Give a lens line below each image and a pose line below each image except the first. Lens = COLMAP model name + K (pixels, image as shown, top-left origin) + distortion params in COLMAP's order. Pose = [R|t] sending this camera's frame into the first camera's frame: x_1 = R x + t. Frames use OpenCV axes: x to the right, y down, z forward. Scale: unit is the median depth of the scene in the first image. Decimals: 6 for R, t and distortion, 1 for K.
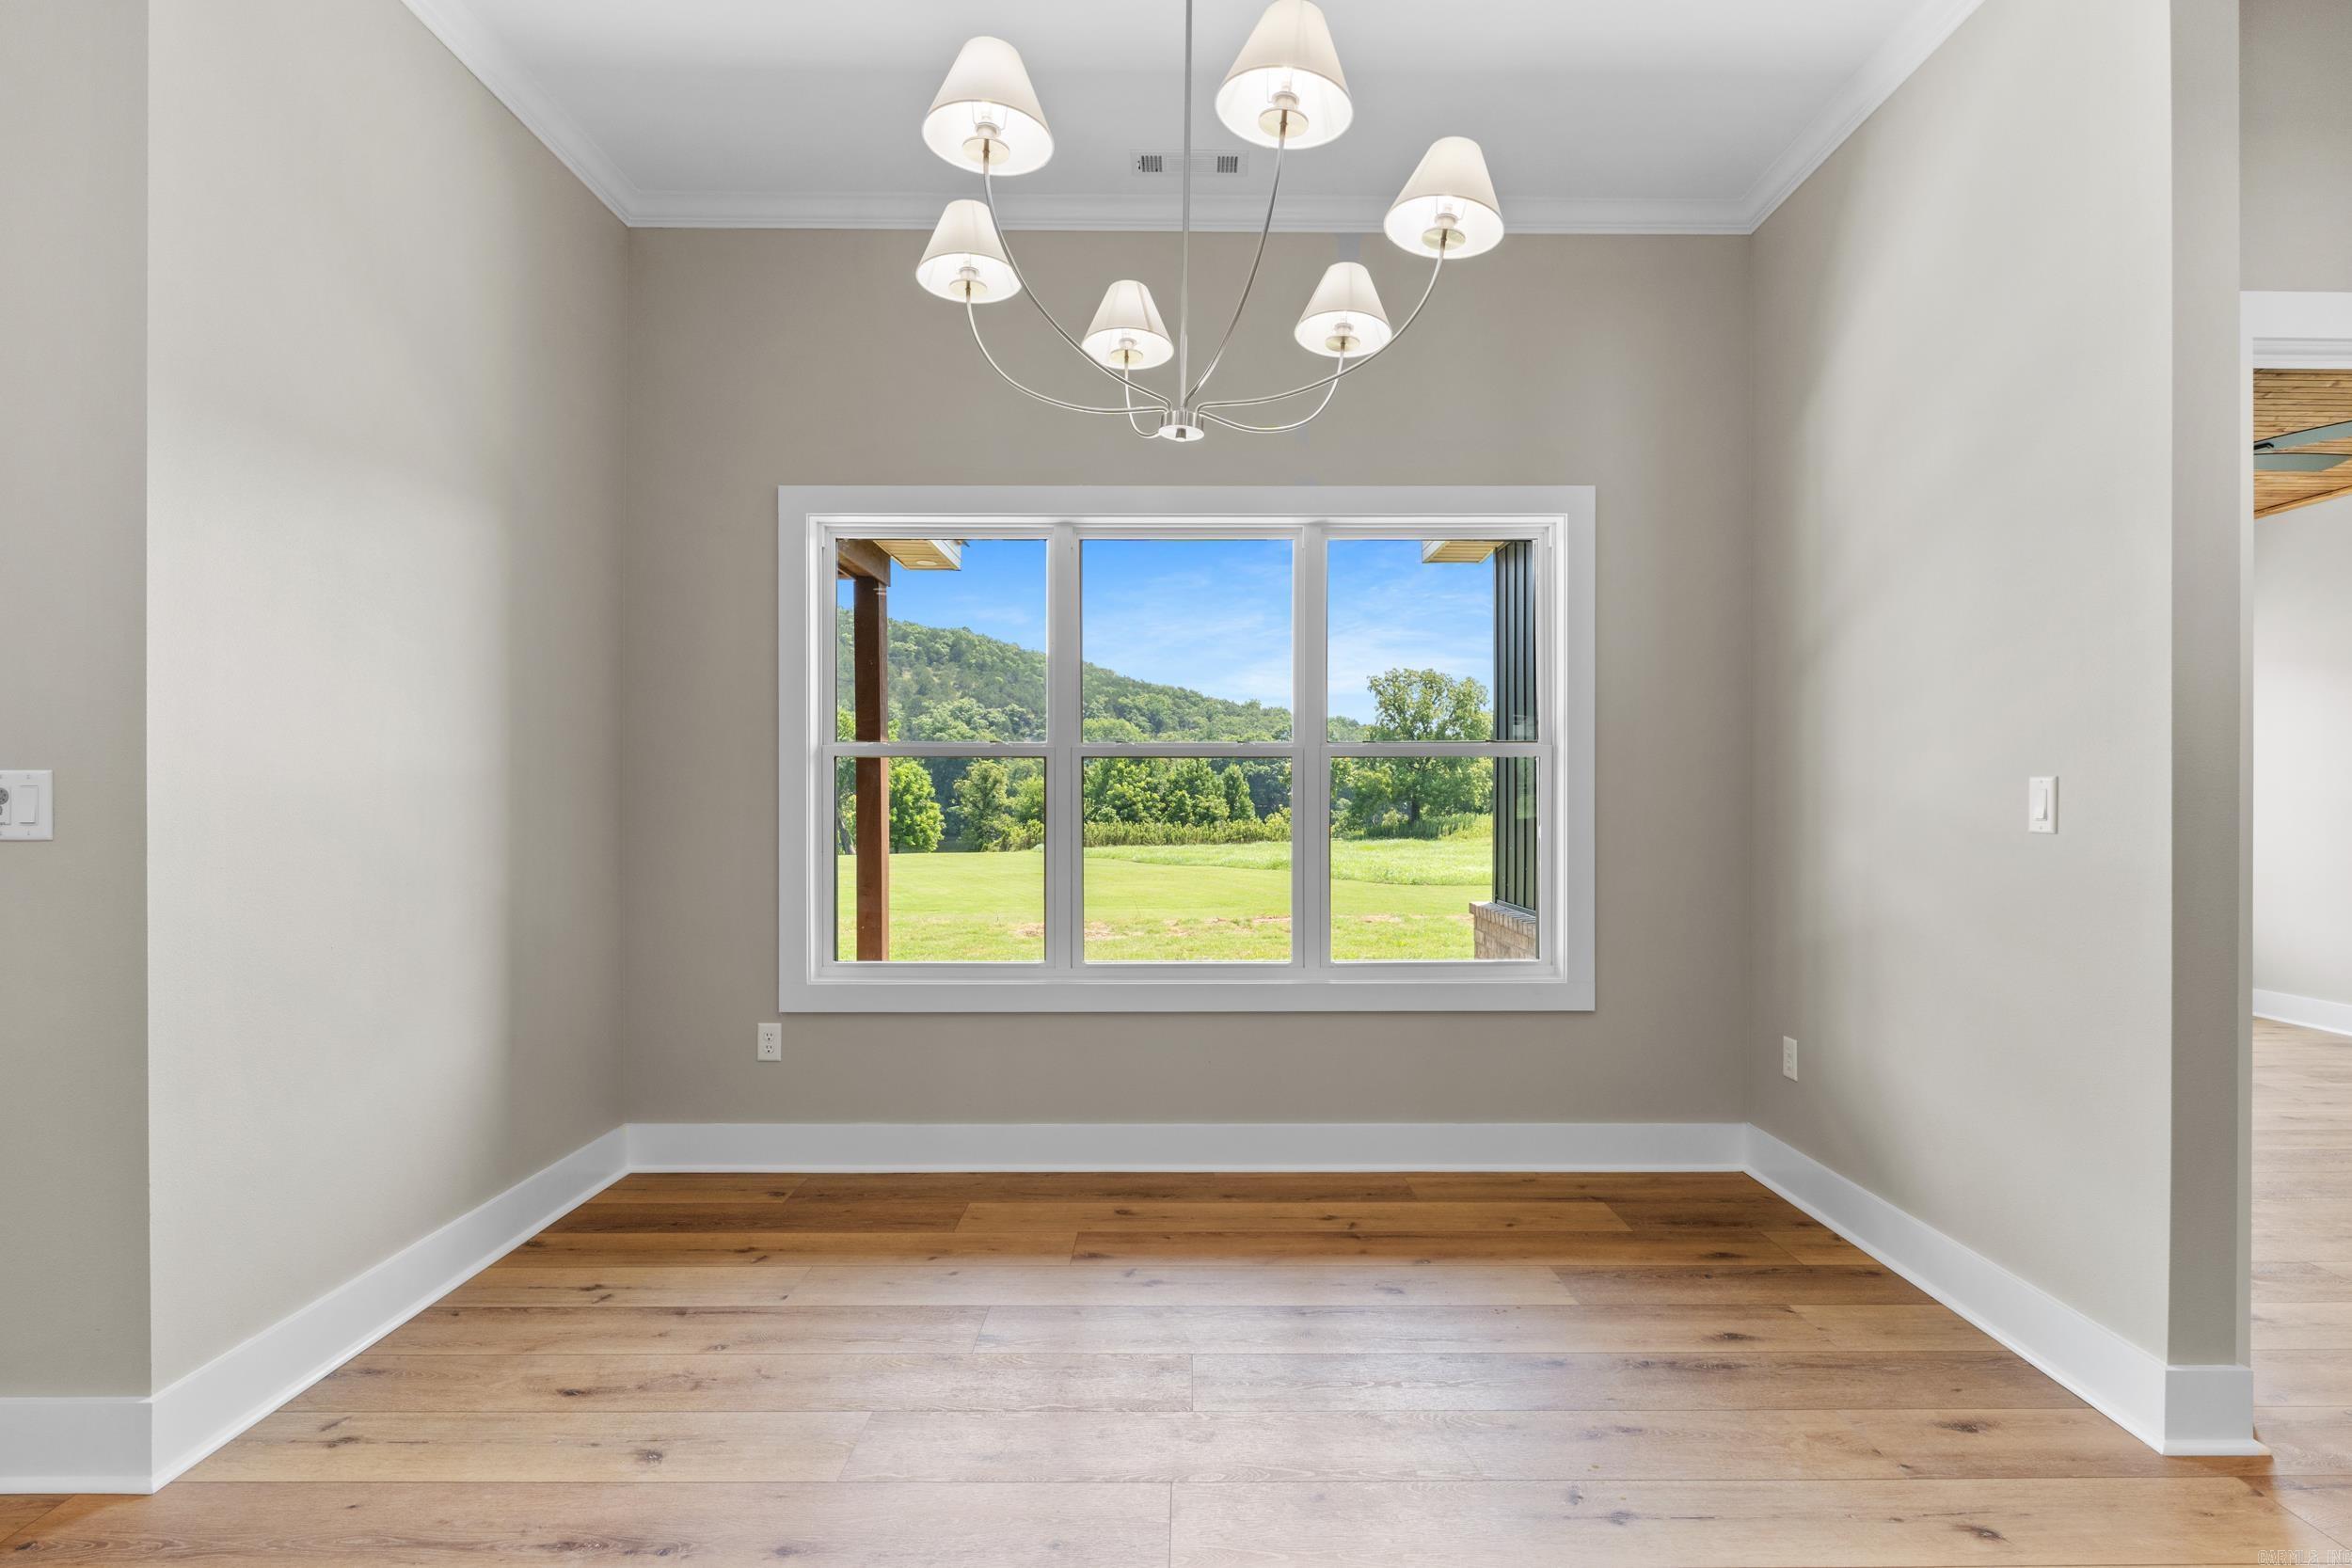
lens RADIAL K [[1161.3, 0, 1194.2], [0, 1161.3, 794.5], [0, 0, 1]] dist [-0.000086, 0.000219]
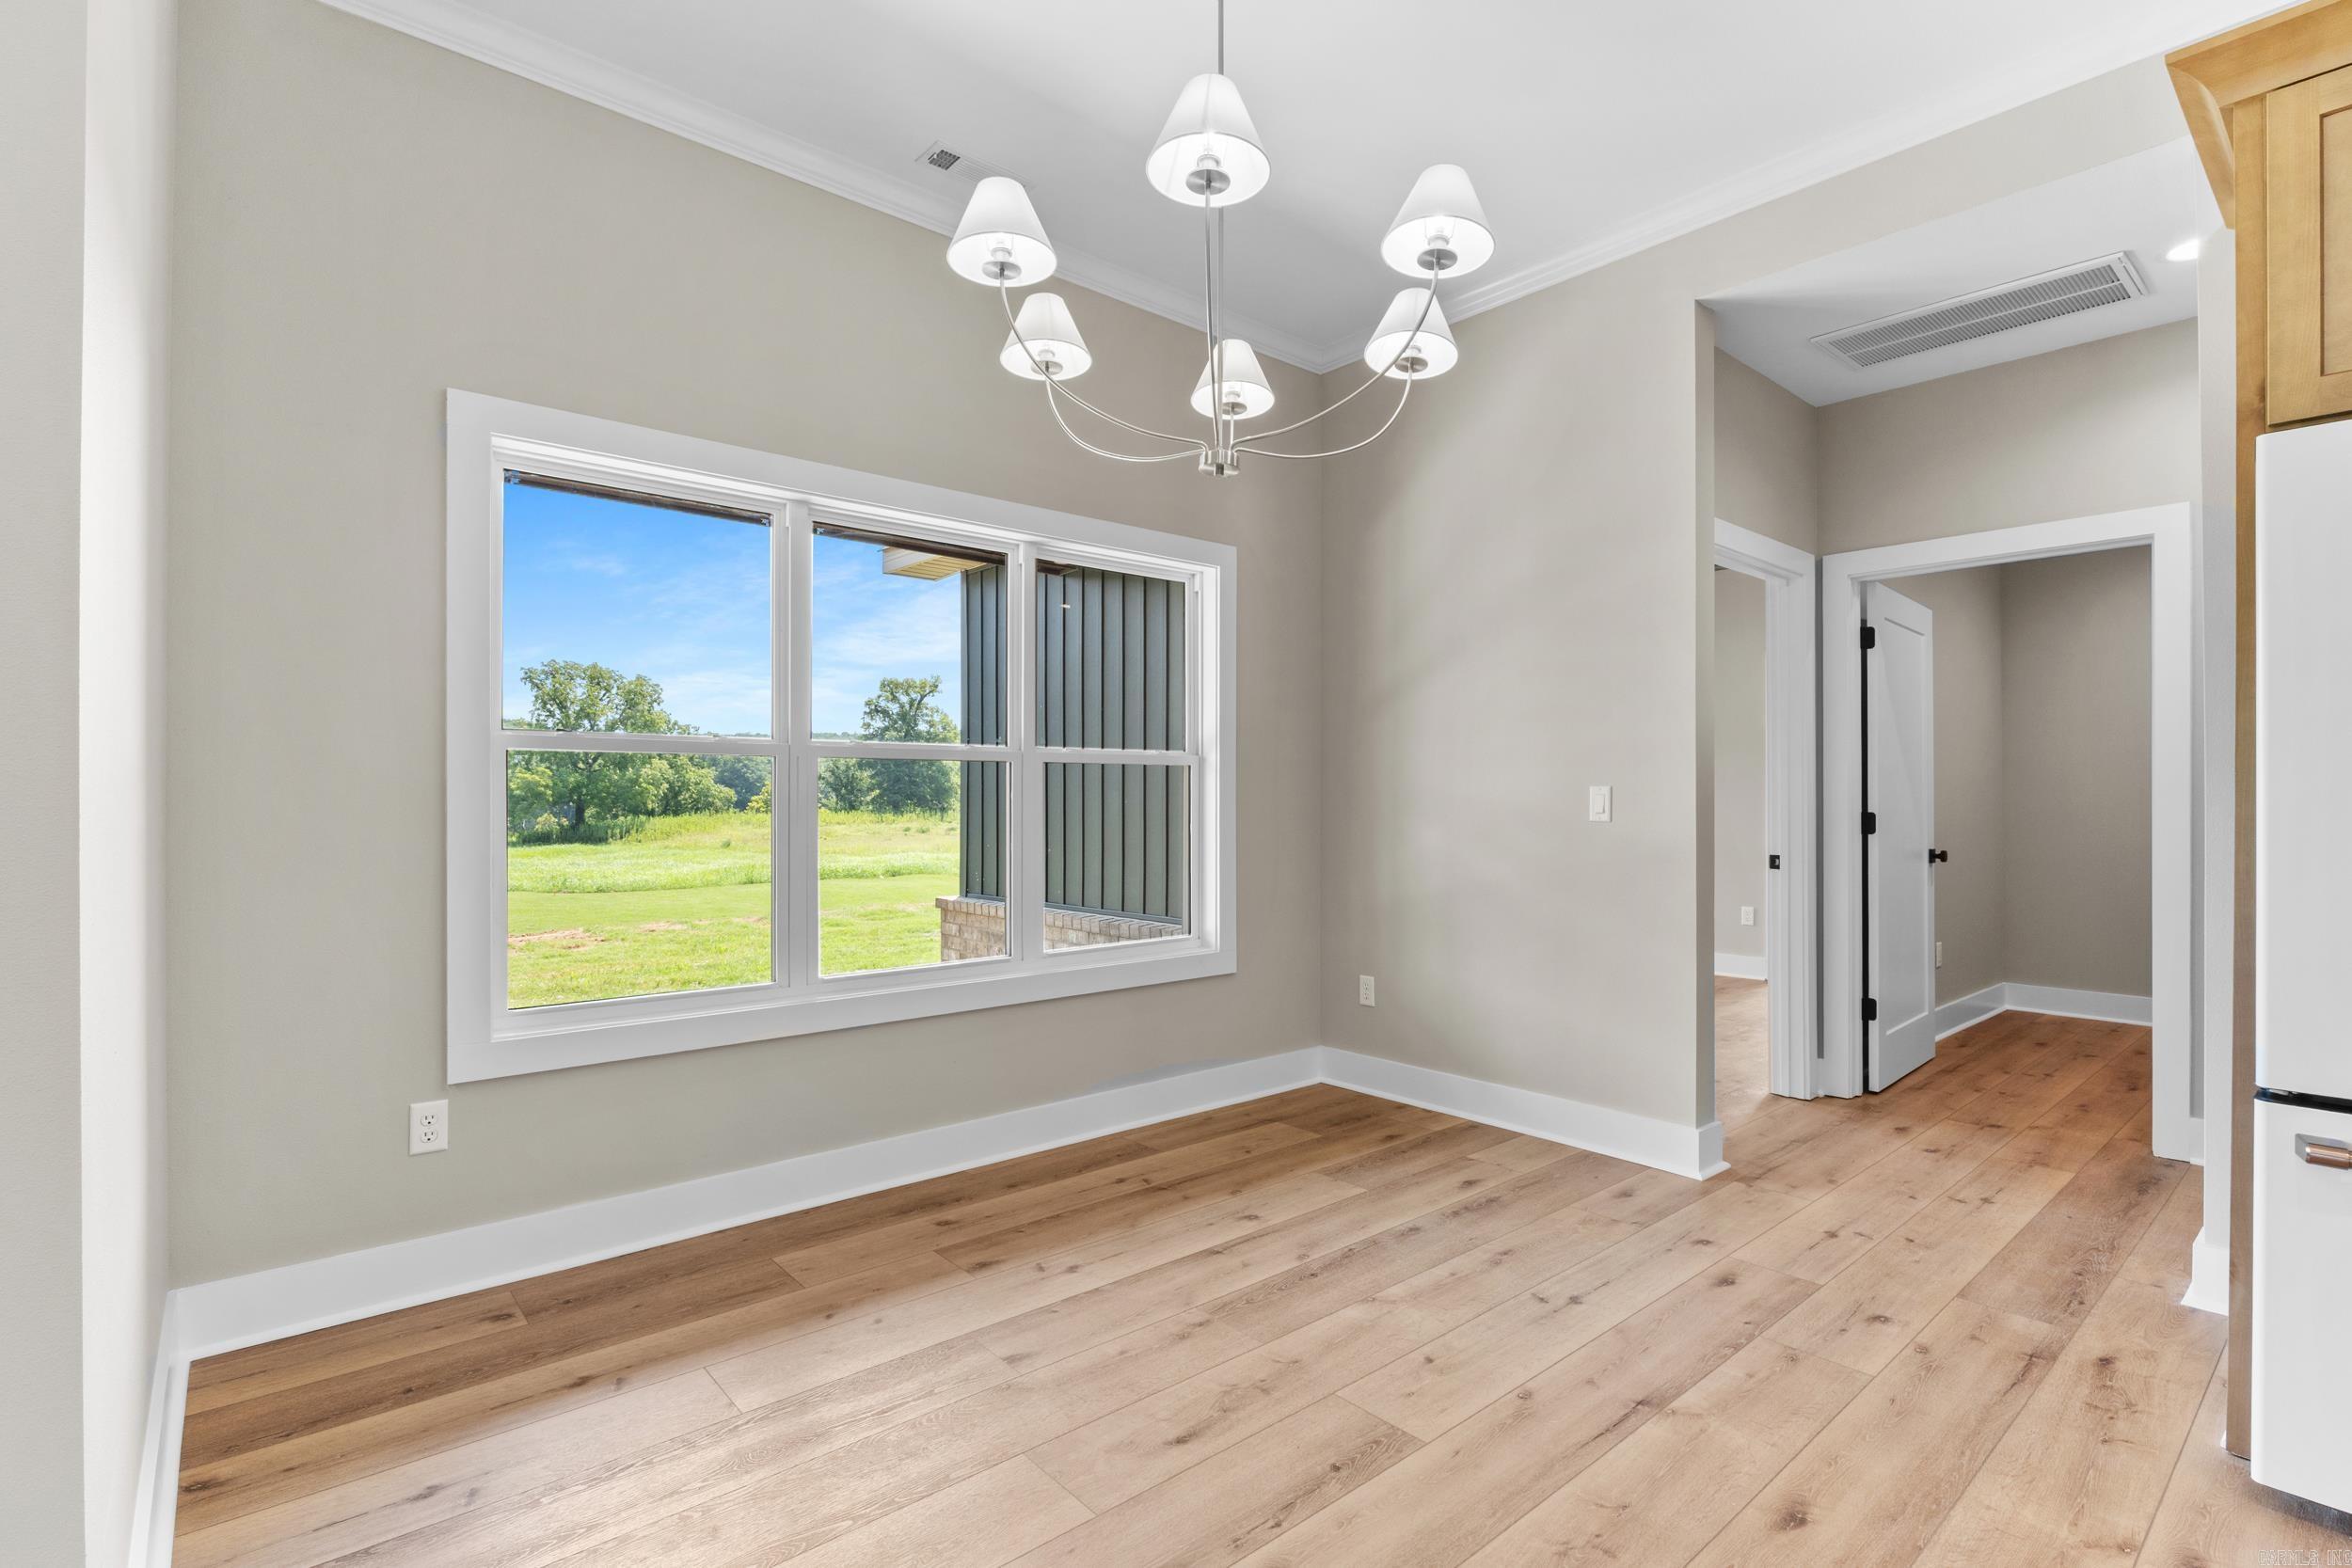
lens RADIAL K [[1102.9, 0, 1194.2], [0, 1102.9, 797.0], [0, 0, 1]] dist [-0.003099, 0.000091]
pose [[0.758826, 0.000858, 0.651293, -0.481732], [-0.000948, 1.000000, -0.000212, 0.000006], [-0.651293, -0.000457, 0.758826, 0.149167]]
